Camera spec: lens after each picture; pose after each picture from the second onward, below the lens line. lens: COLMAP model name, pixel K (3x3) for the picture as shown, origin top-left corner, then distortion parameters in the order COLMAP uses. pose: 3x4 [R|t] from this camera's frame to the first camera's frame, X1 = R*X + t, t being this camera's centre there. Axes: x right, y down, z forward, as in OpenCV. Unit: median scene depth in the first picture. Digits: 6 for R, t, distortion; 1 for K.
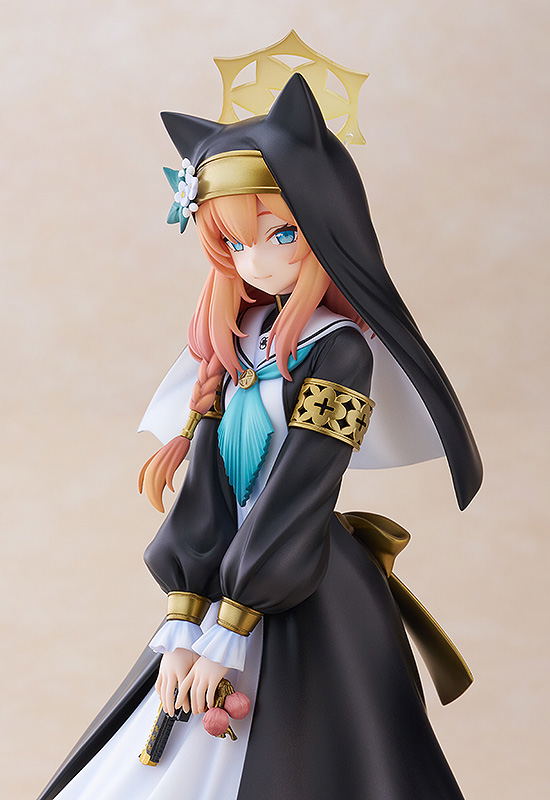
lens RADIAL K [[4879.4, 0, 275.4], [0, 4879.4, 398.3], [0, 0, 1]] dist [-0.669593, 0.000000]
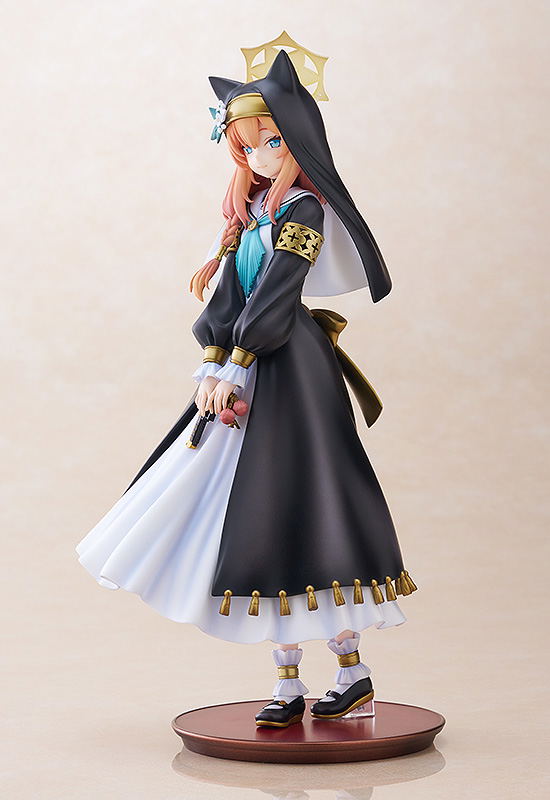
lens RADIAL K [[4879.4, 0, 274.5], [0, 4879.4, 399.7], [0, 0, 1]] dist [-0.669593, 0.000000]
pose [[0.996631, 0.015527, -0.080532, 0.143649], [-0.024168, 0.993915, -0.107462, 0.245520], [0.078373, 0.109046, 0.990942, -0.720908]]
